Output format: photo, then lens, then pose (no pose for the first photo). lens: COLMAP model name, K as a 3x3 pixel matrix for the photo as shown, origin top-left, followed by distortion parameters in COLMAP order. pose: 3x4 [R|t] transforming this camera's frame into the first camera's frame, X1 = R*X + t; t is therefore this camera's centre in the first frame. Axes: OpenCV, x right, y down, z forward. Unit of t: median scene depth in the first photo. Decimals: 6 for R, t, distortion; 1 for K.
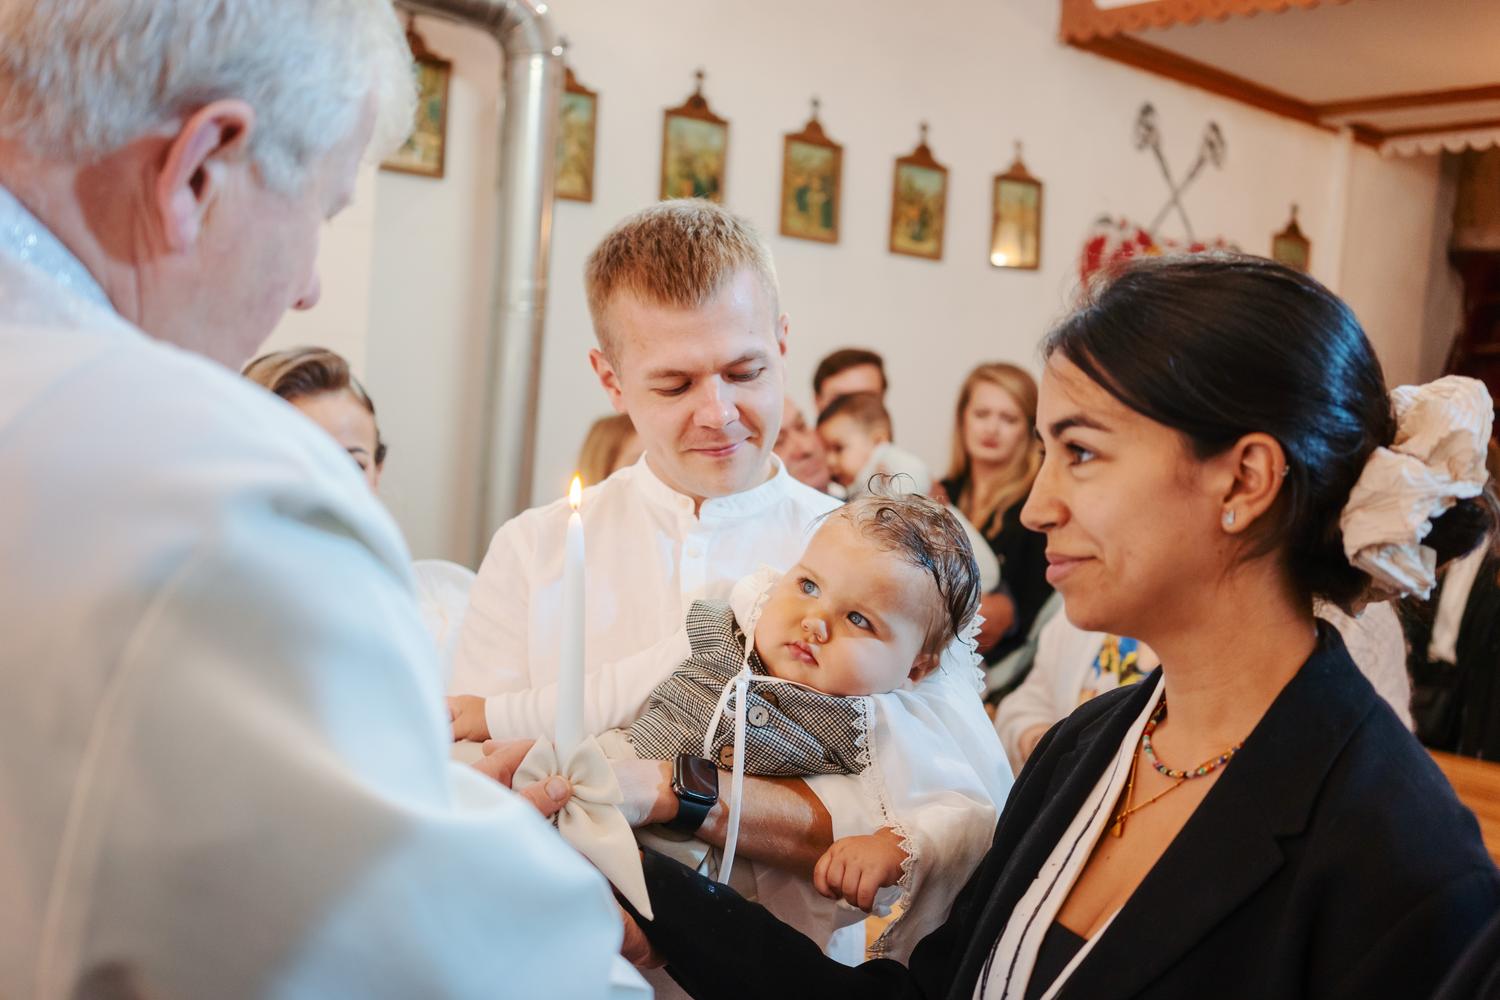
lens RADIAL K [[1540.6, 0, 744.6], [0, 1540.6, 502.3], [0, 0, 1]] dist [-0.019267, 0.000000]
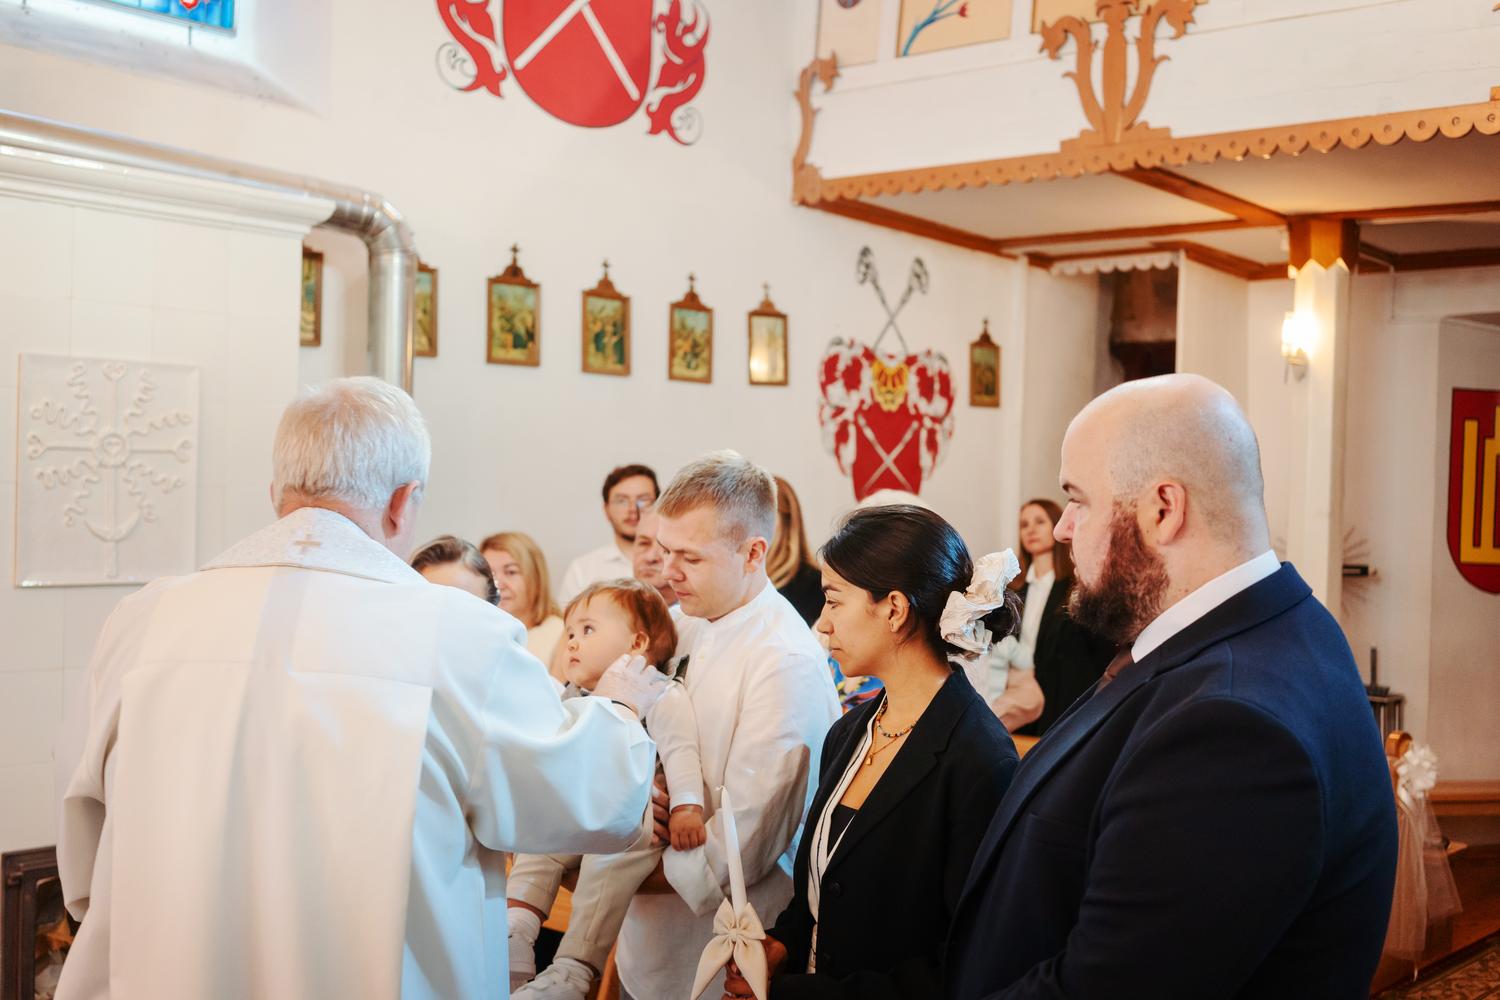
lens RADIAL K [[1540.6, 0, 753.0], [0, 1540.6, 507.2], [0, 0, 1]] dist [-0.019267, 0.000000]
pose [[0.984517, -0.050941, 0.167726, -0.052376], [0.056889, 0.997904, -0.030853, -0.017027], [-0.165803, 0.039918, 0.985351, -0.226947]]
